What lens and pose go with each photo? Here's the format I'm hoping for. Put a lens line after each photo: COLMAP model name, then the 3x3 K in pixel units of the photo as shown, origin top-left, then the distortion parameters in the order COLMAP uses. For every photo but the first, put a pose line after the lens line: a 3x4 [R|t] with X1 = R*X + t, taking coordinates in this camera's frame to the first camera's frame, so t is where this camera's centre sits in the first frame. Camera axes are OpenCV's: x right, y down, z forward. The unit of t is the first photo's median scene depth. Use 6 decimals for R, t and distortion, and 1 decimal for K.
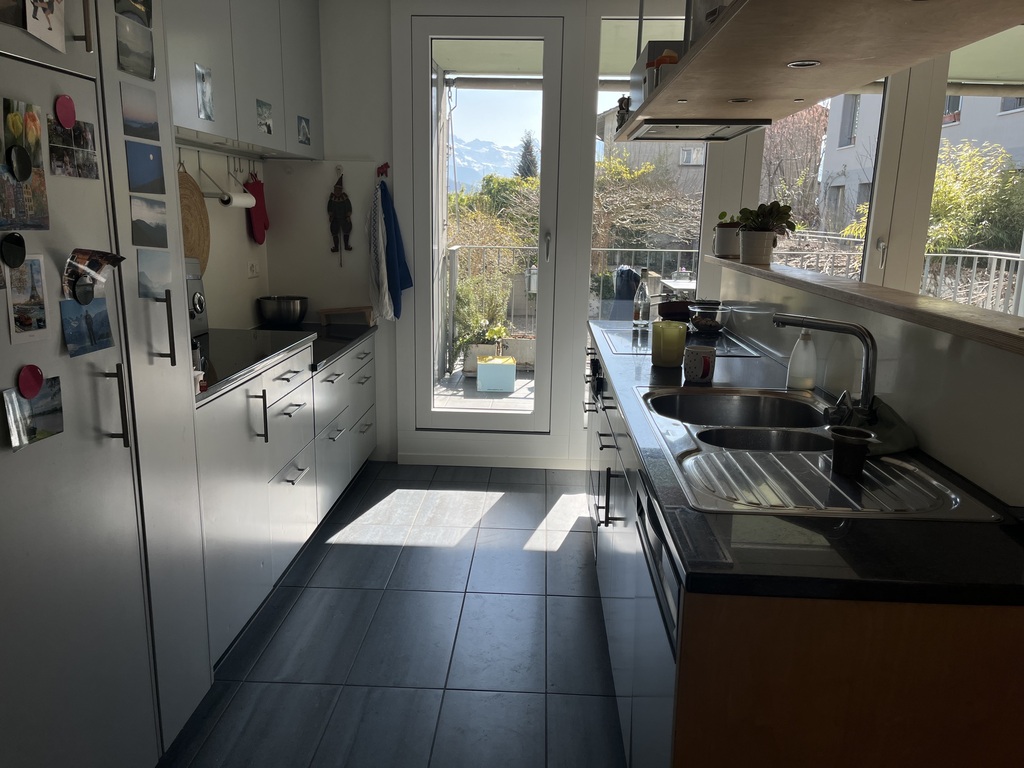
lens RADIAL K [[773.7, 0, 512.0], [0, 773.7, 384.0], [0, 0, 1]] dist [0.030454, -0.001731]
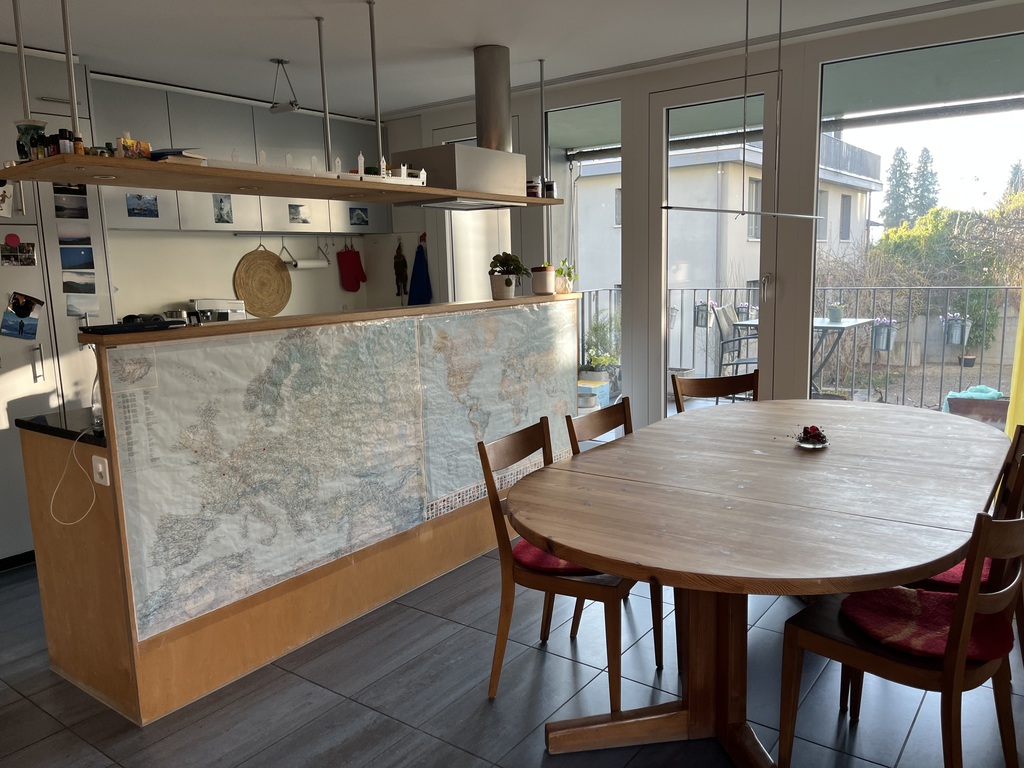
lens RADIAL K [[773.7, 0, 512.0], [0, 773.7, 384.0], [0, 0, 1]] dist [0.030454, -0.001731]
pose [[0.825940, 0.051782, -0.561375, 0.764320], [-0.084164, 0.995939, -0.031962, 0.019390], [0.557441, 0.073646, 0.826944, -0.049879]]
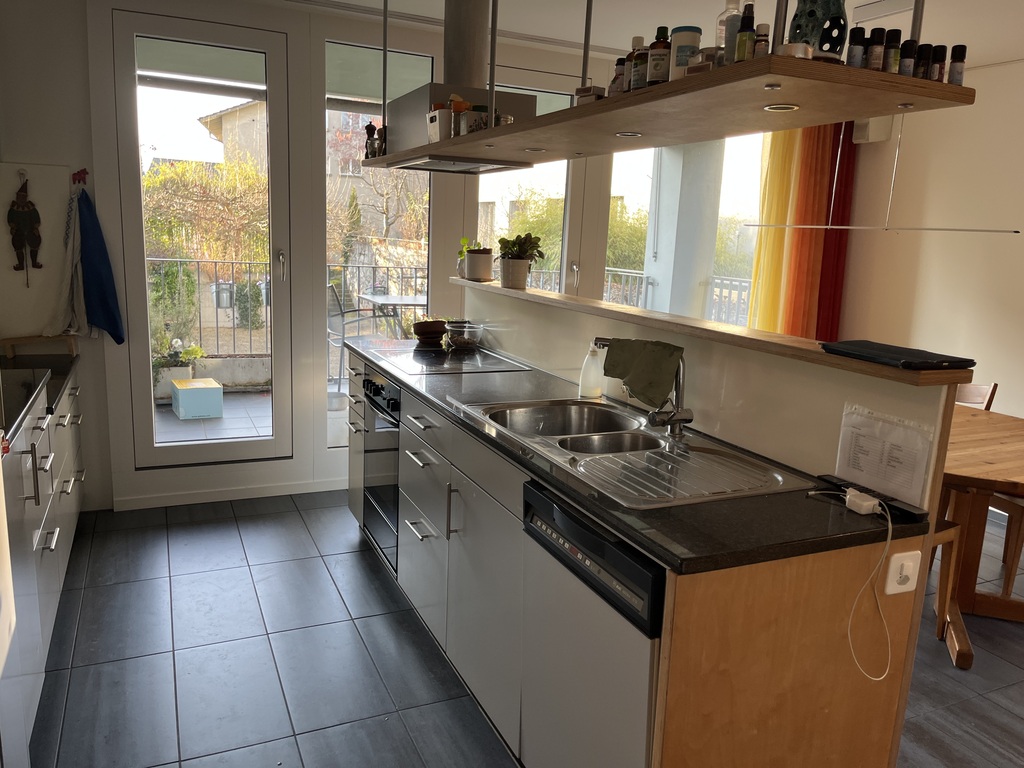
lens RADIAL K [[777.2, 0, 512.0], [0, 777.2, 384.0], [0, 0, 1]] dist [0.097238, -0.141864]
pose [[0.892909, -0.063302, 0.445765, -0.142712], [0.067187, 0.997715, 0.007101, -0.017210], [-0.445196, 0.023609, 0.895122, -0.003777]]
